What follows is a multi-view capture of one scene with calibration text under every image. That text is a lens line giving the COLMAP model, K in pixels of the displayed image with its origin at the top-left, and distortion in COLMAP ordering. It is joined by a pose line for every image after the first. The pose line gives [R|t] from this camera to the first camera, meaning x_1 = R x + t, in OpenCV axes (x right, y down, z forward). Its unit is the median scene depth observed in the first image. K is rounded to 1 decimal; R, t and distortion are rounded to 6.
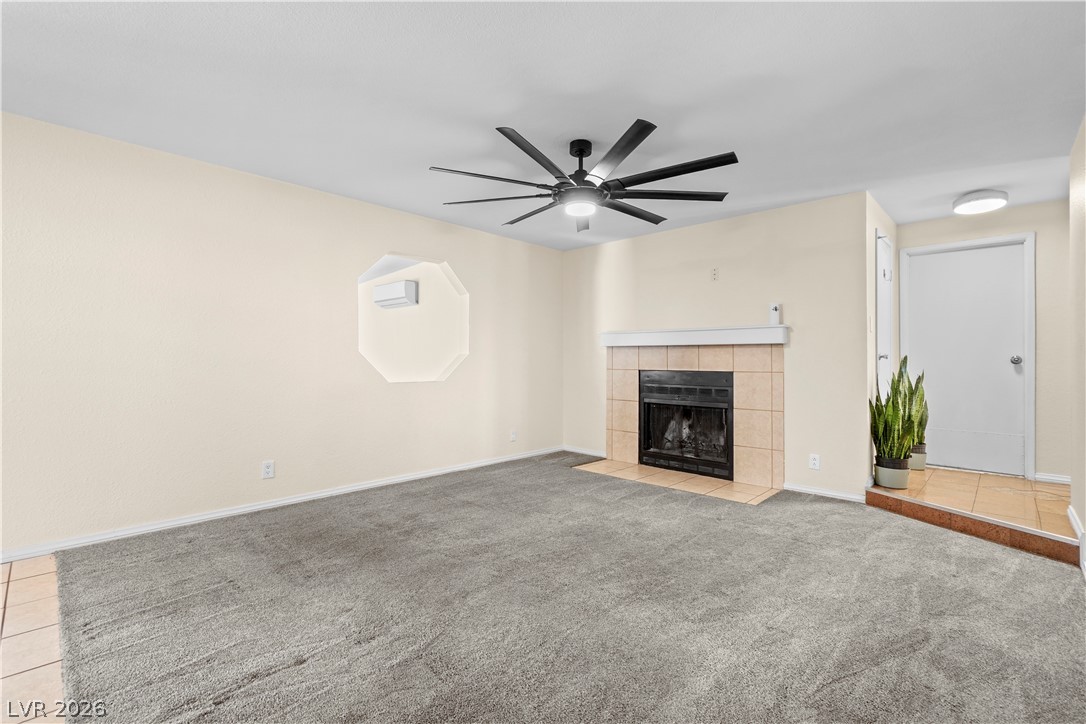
lens RADIAL K [[480.9, 0, 541.0], [0, 480.9, 361.4], [0, 0, 1]] dist [-0.002094, -0.000094]
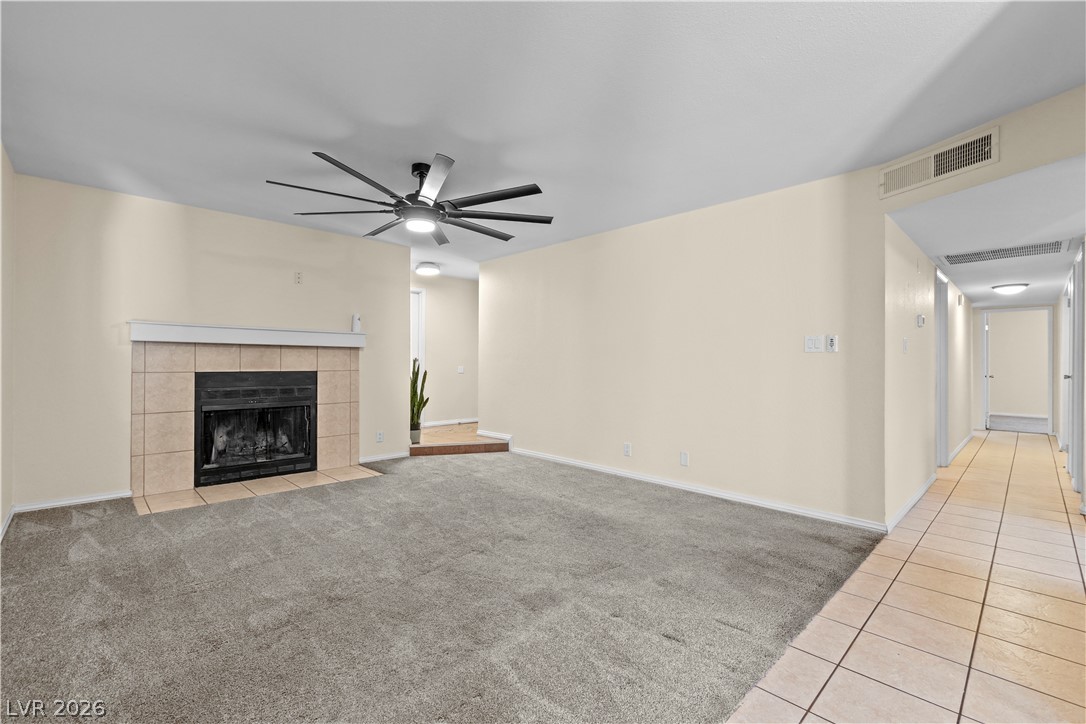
lens RADIAL K [[480.9, 0, 541.0], [0, 480.9, 361.4], [0, 0, 1]] dist [-0.002094, -0.000094]
pose [[0.045929, -0.006689, 0.998922, -0.652203], [-0.004635, 0.999965, 0.006909, -0.010116], [-0.998934, -0.004947, 0.045897, 0.423791]]
